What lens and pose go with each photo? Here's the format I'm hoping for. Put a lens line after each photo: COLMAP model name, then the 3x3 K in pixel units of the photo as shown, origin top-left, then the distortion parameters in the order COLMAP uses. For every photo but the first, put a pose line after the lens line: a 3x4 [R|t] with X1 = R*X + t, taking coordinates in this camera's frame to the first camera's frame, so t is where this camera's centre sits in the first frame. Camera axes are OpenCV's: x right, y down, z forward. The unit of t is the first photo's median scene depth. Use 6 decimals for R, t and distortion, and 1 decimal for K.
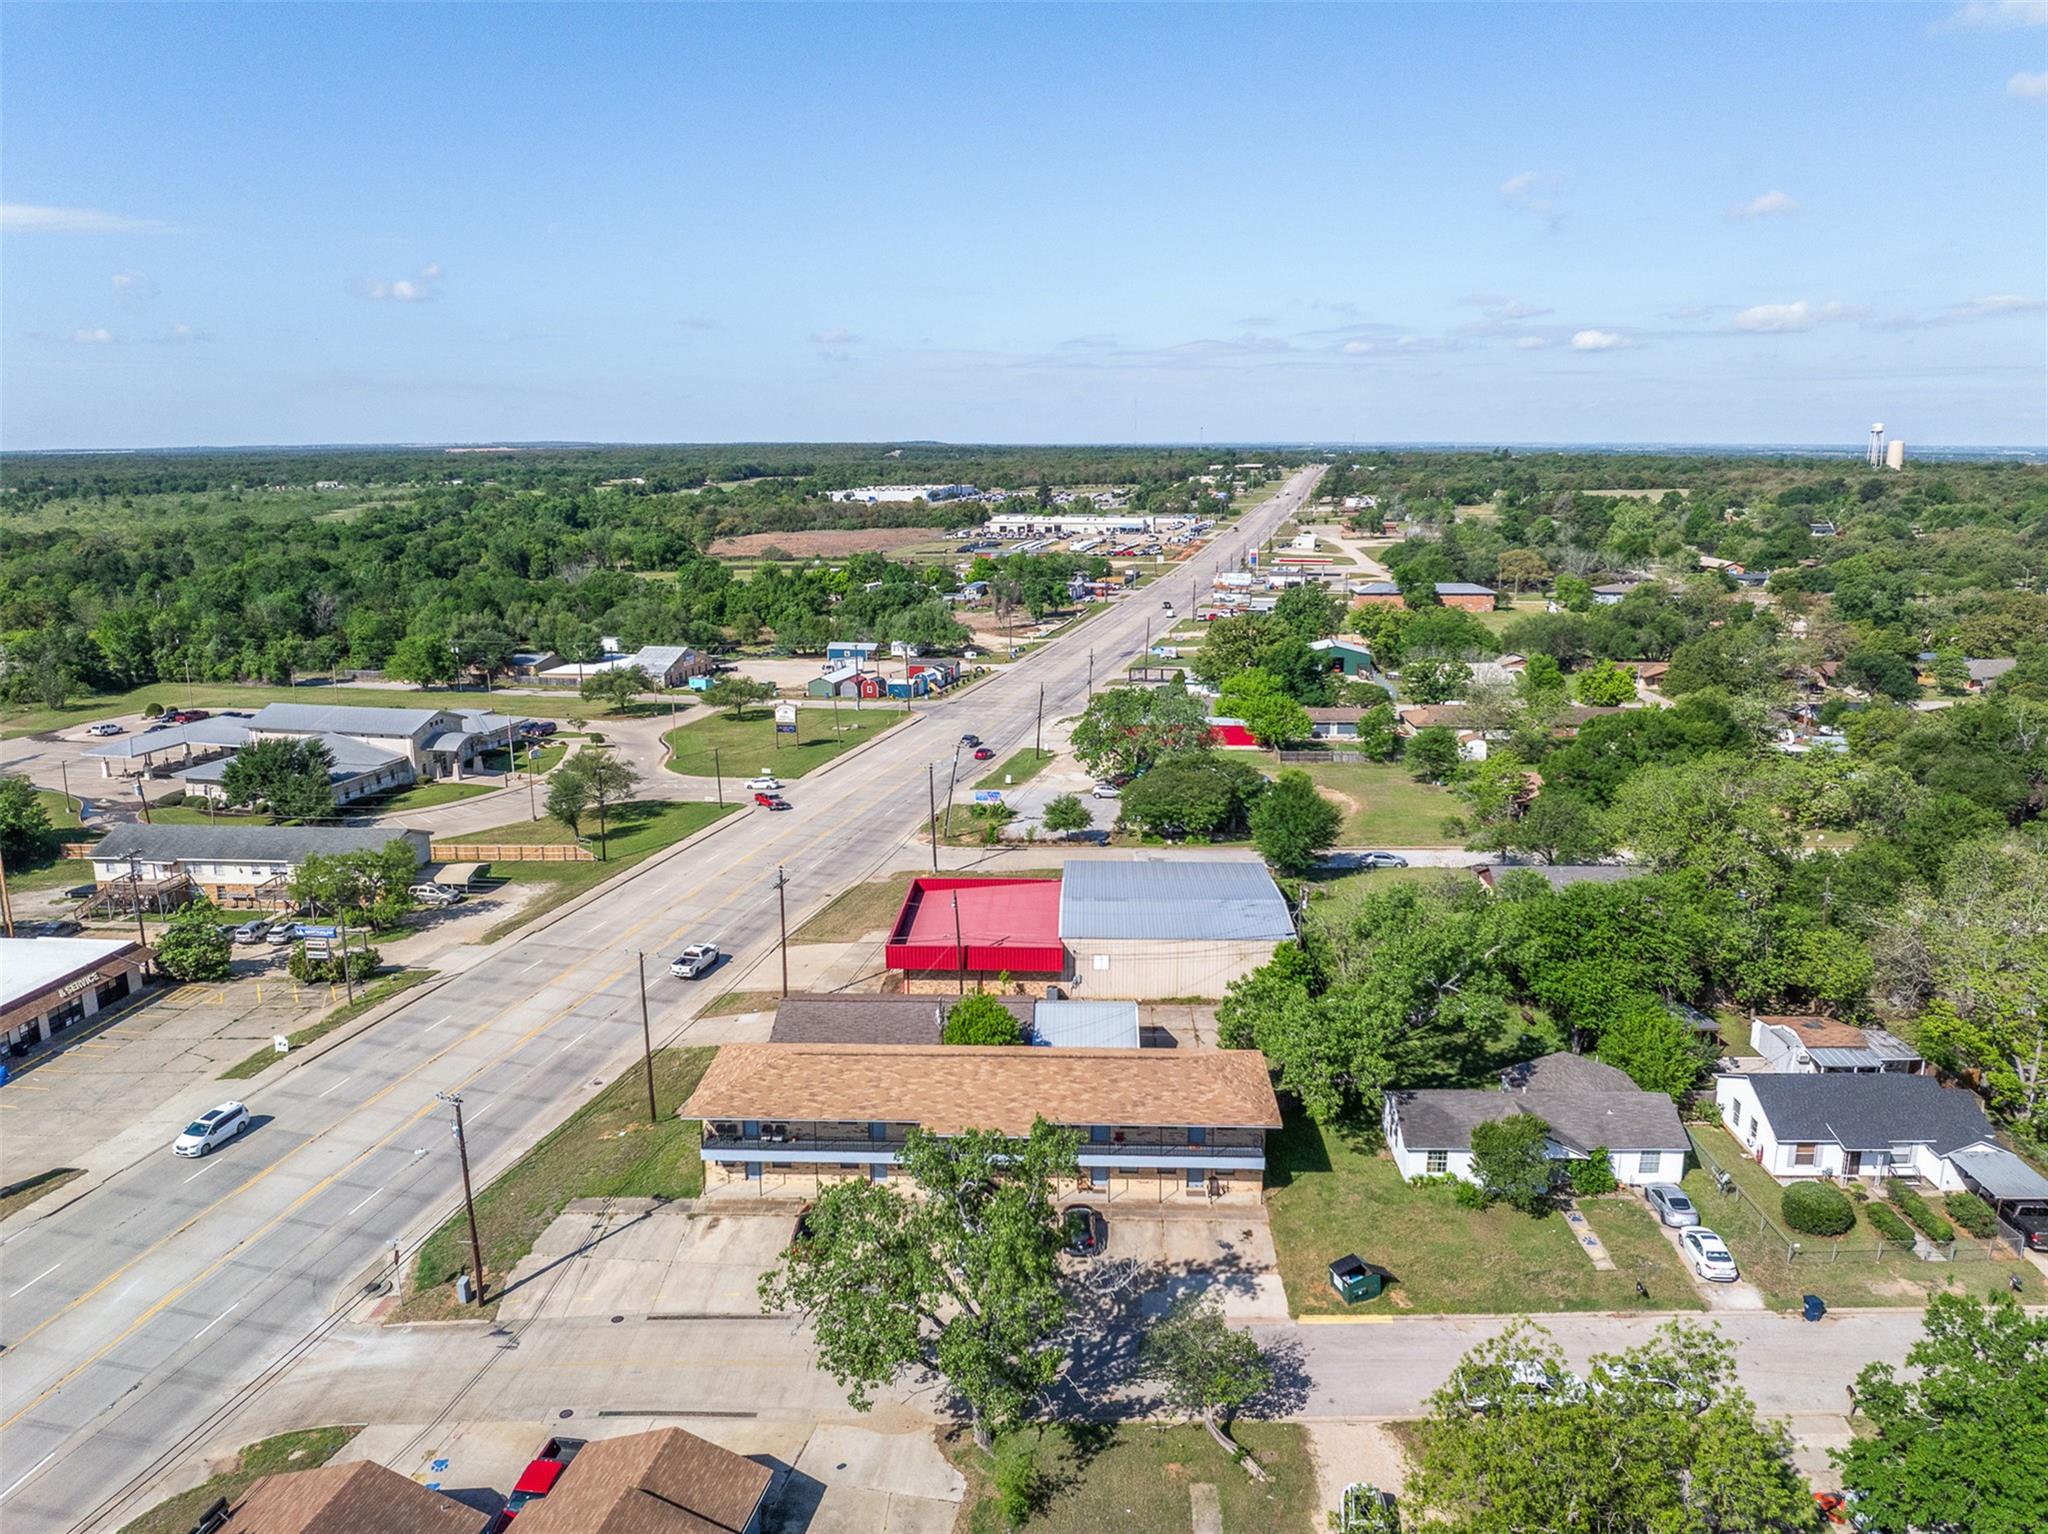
lens RADIAL K [[1434.0, 0, 1024.0], [0, 1434.0, 767.0], [0, 0, 1]] dist [-0.031737, -0.002788]
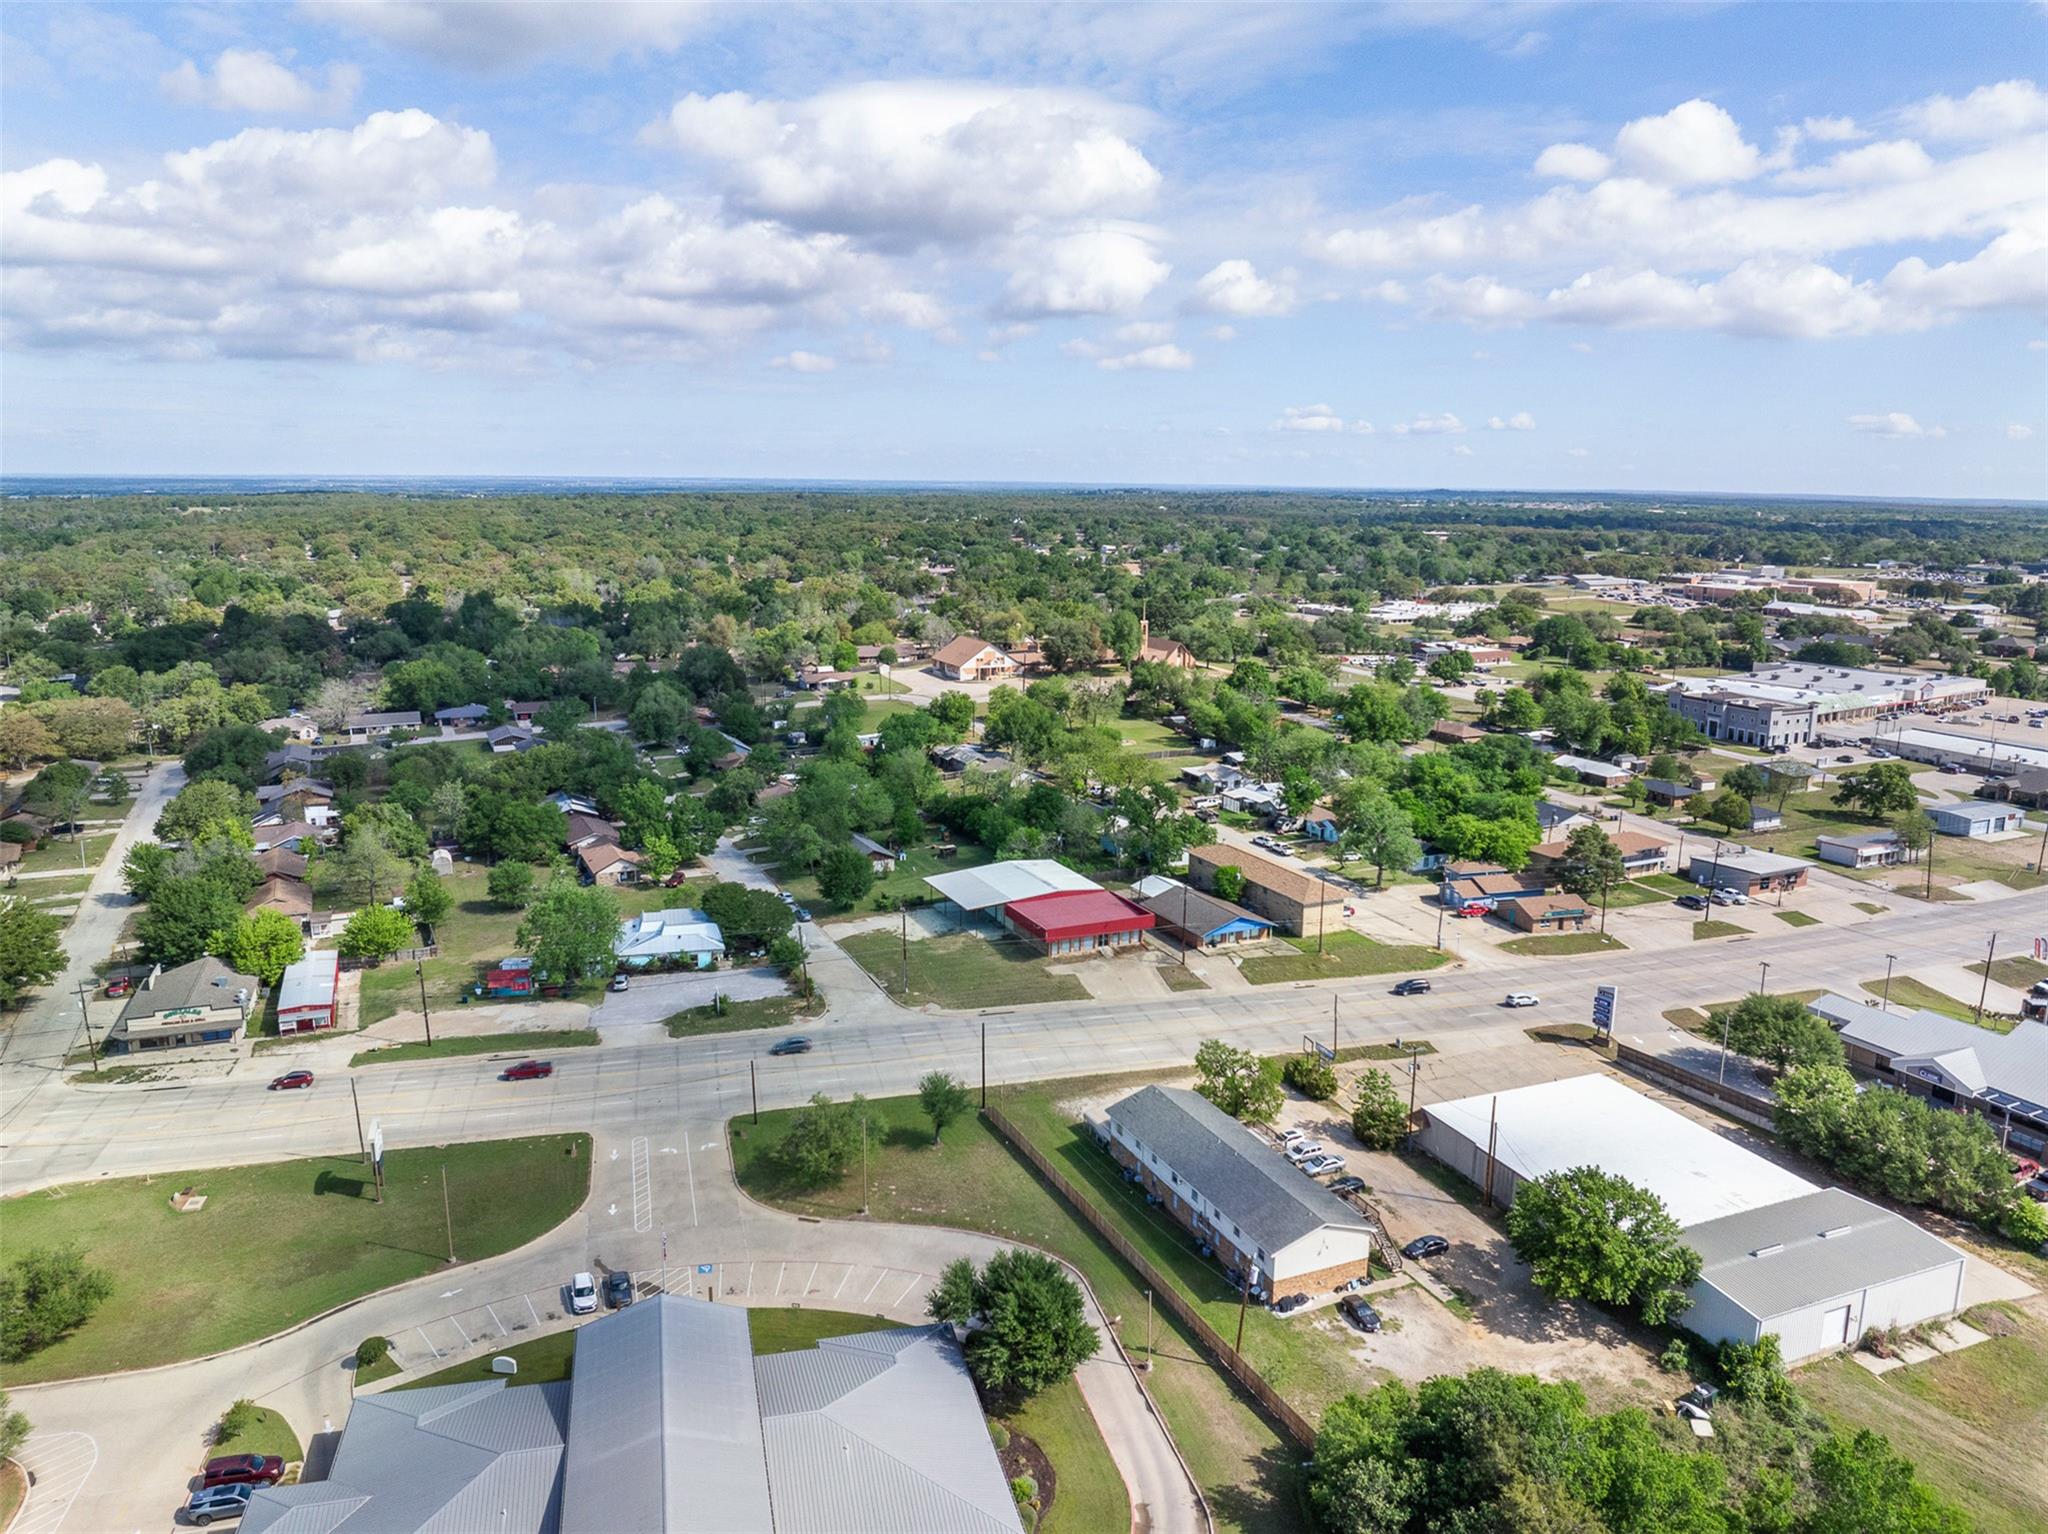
lens RADIAL K [[1434.0, 0, 1024.0], [0, 1434.0, 767.0], [0, 0, 1]] dist [-0.031737, -0.002788]
pose [[-0.458952, -0.174054, 0.871245, -2.429489], [0.200562, 0.935014, 0.292445, -0.965017], [-0.865527, 0.308957, -0.394218, 2.726714]]
